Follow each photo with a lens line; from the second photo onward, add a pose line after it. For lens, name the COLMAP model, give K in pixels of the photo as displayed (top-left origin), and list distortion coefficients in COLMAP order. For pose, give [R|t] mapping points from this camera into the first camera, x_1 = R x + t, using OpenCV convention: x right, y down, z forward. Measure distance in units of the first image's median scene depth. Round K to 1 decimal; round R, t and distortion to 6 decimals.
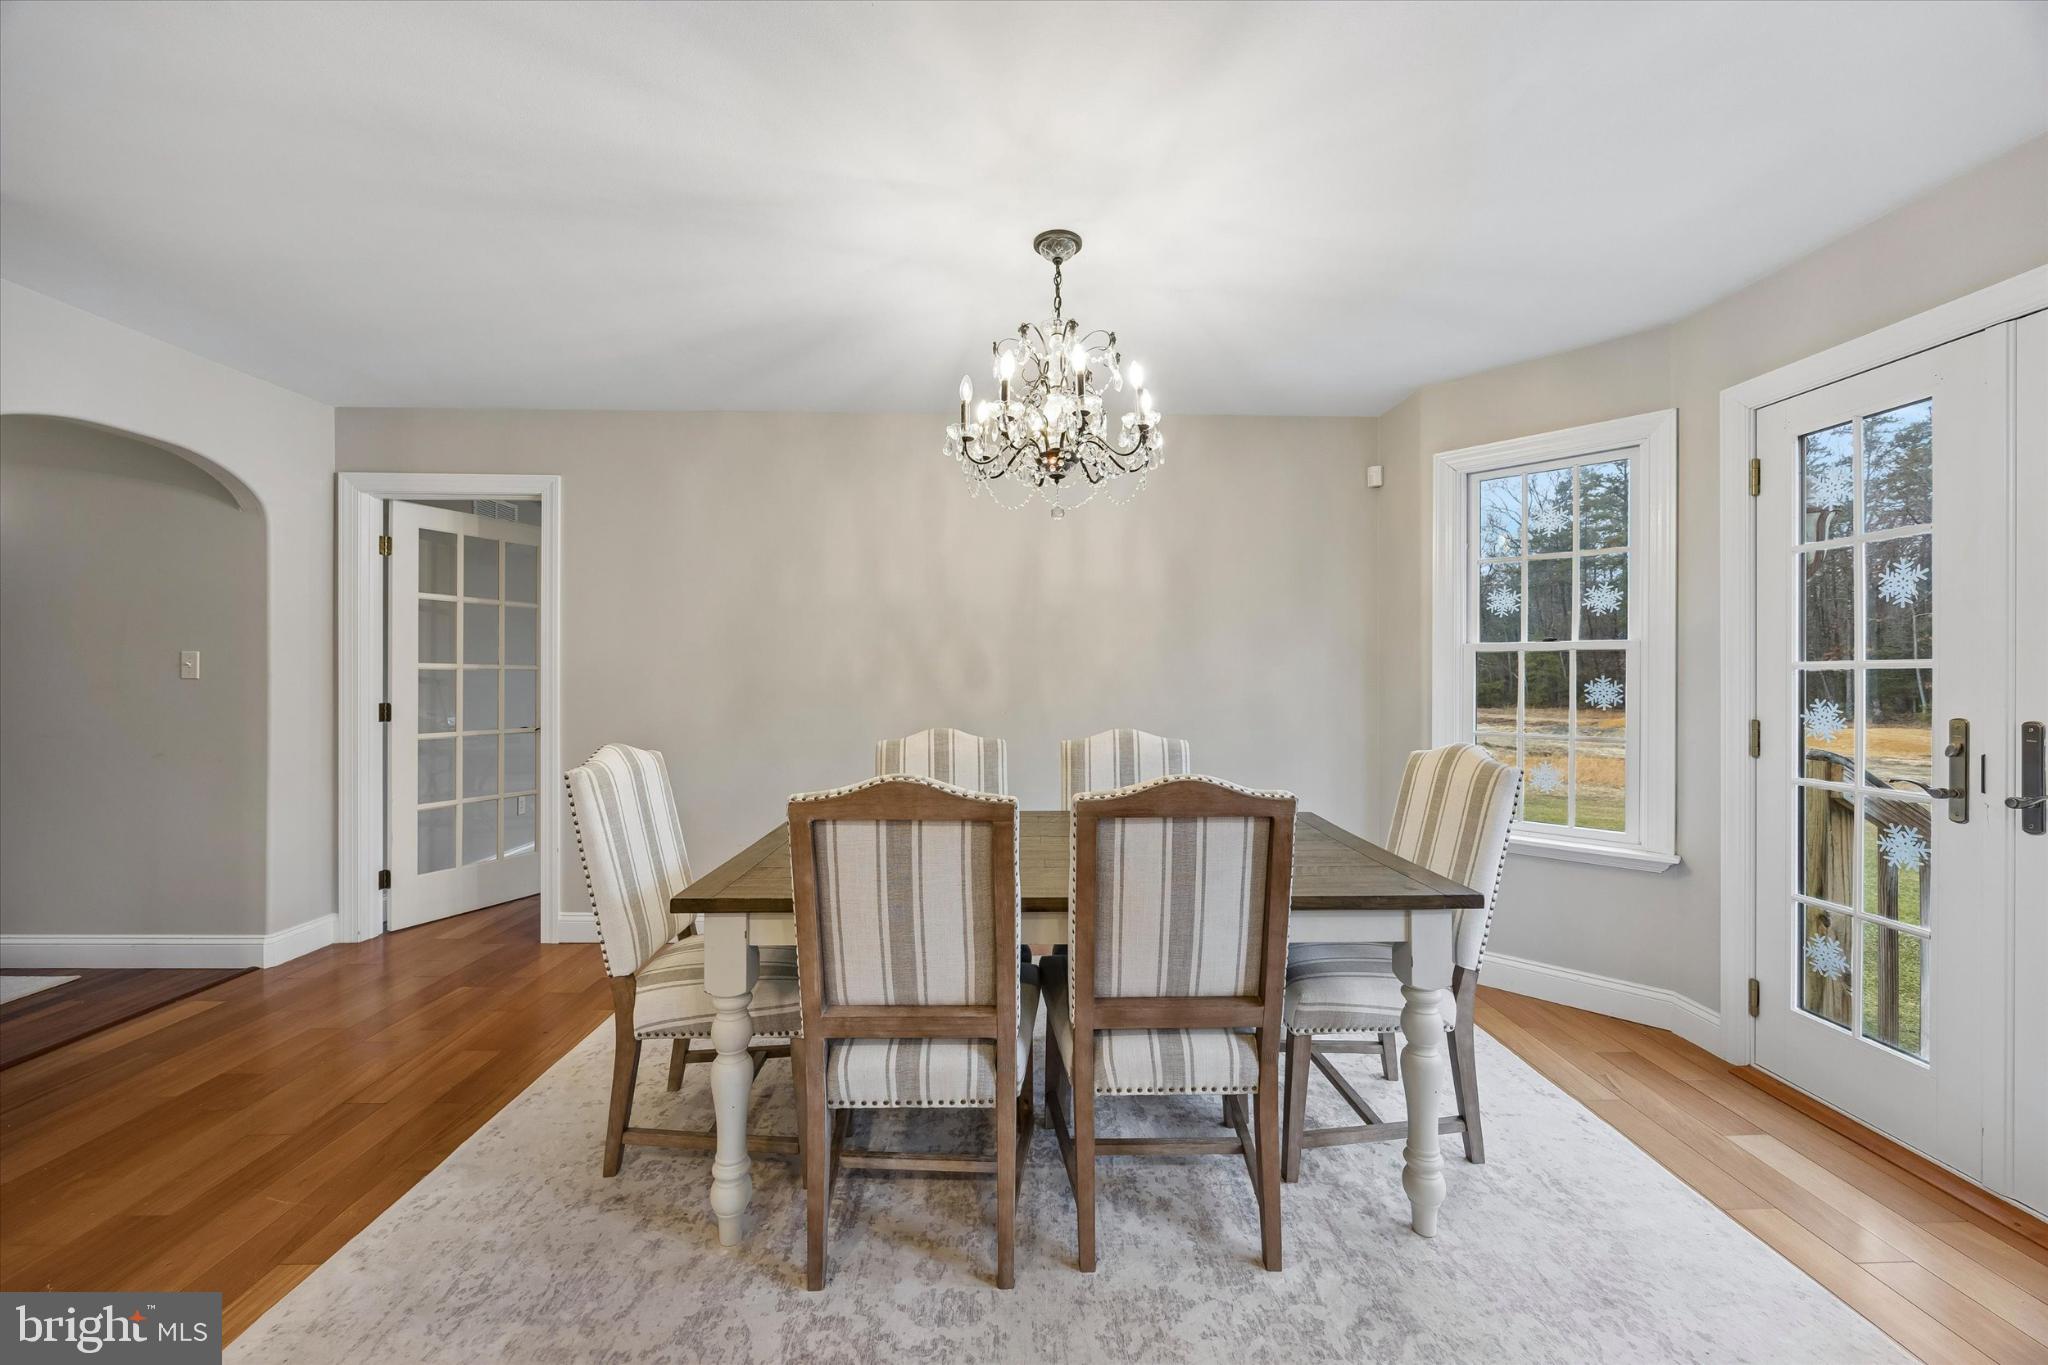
lens RADIAL K [[770.7, 0, 1024.9], [0, 770.7, 676.9], [0, 0, 1]] dist [-0.002526, -0.000314]
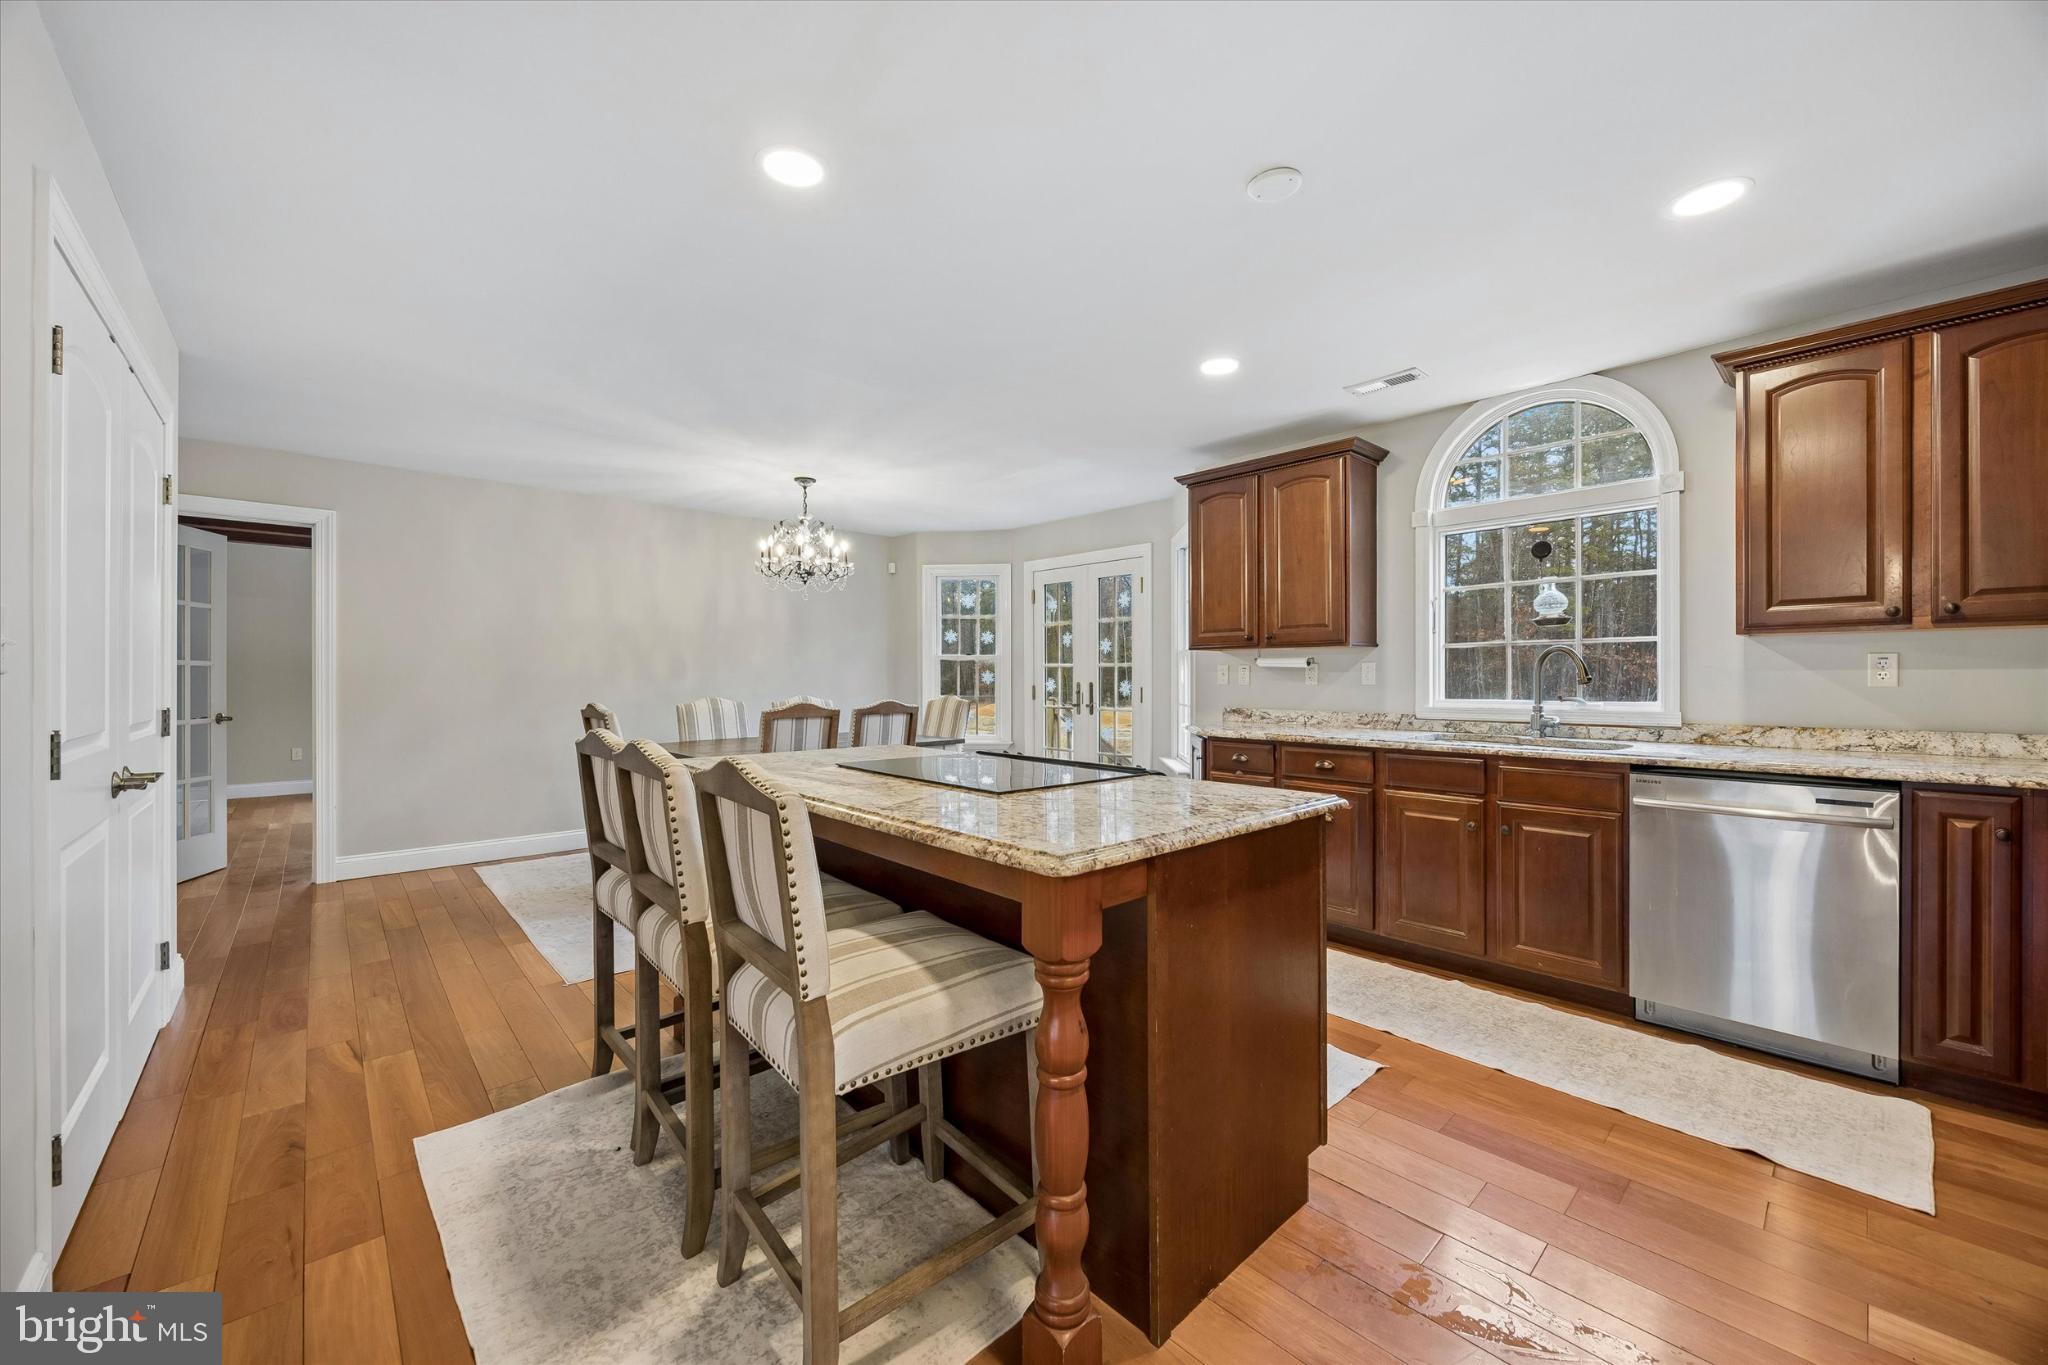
lens RADIAL K [[770.7, 0, 1024.9], [0, 770.7, 676.9], [0, 0, 1]] dist [-0.002526, -0.000314]
pose [[0.752658, -0.003212, 0.658404, -0.863592], [0.005896, 0.999981, -0.001862, 0.028445], [-0.658385, 0.005284, 0.752662, -1.025155]]
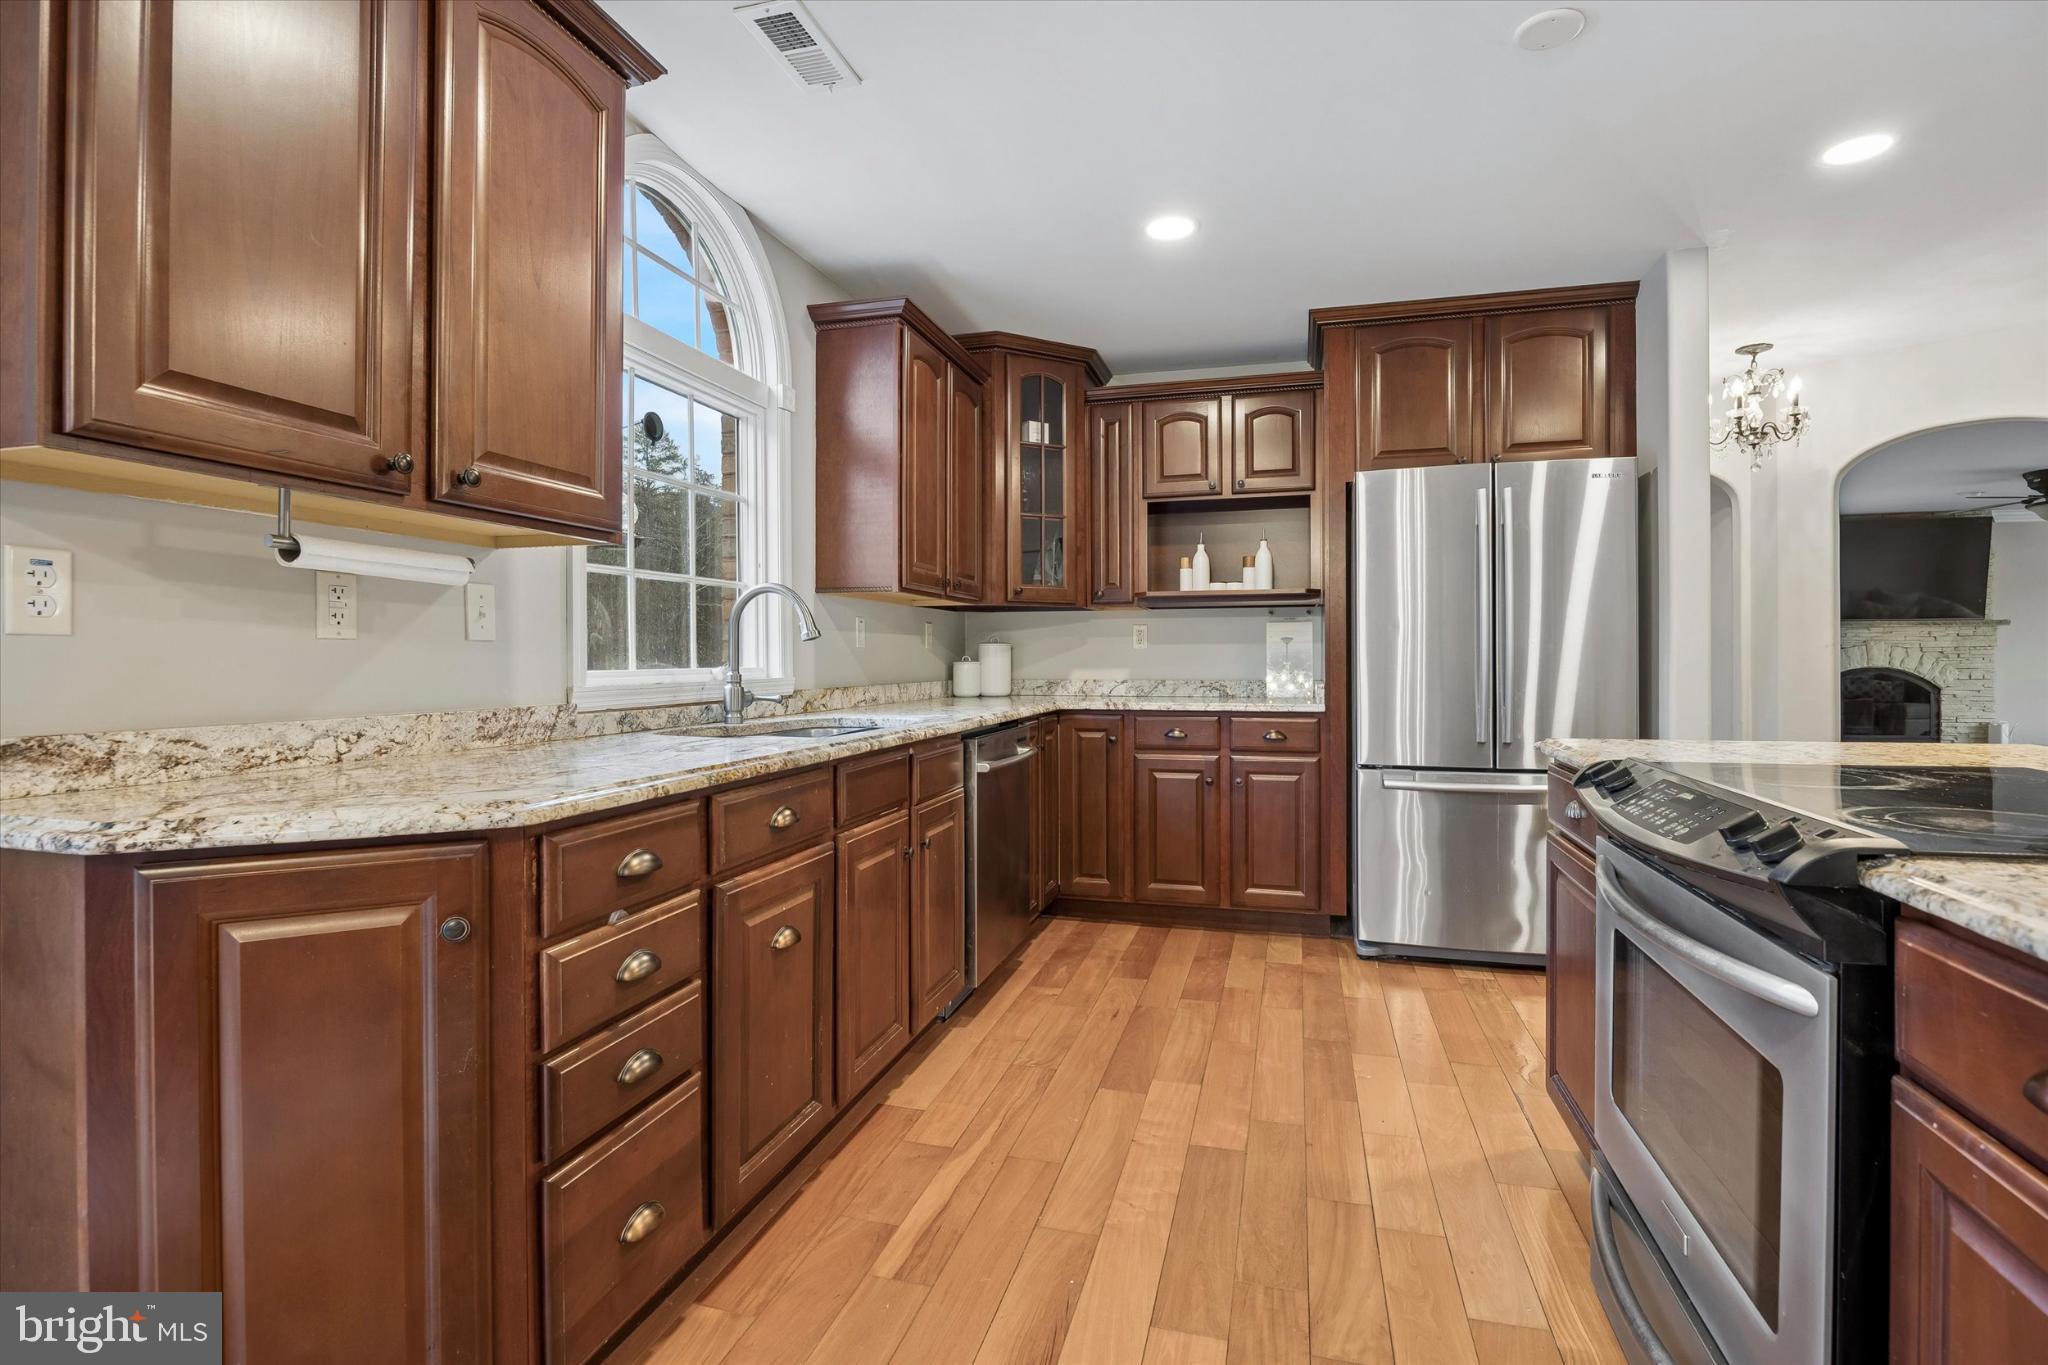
lens RADIAL K [[984.7, 0, 1024.4], [0, 984.7, 676.1], [0, 0, 1]] dist [-0.009211, -0.000583]
pose [[-0.957955, -0.006943, 0.286835, 0.043689], [-0.000565, 0.999751, 0.022314, 0.057200], [-0.286918, 0.021213, -0.957720, 0.336699]]
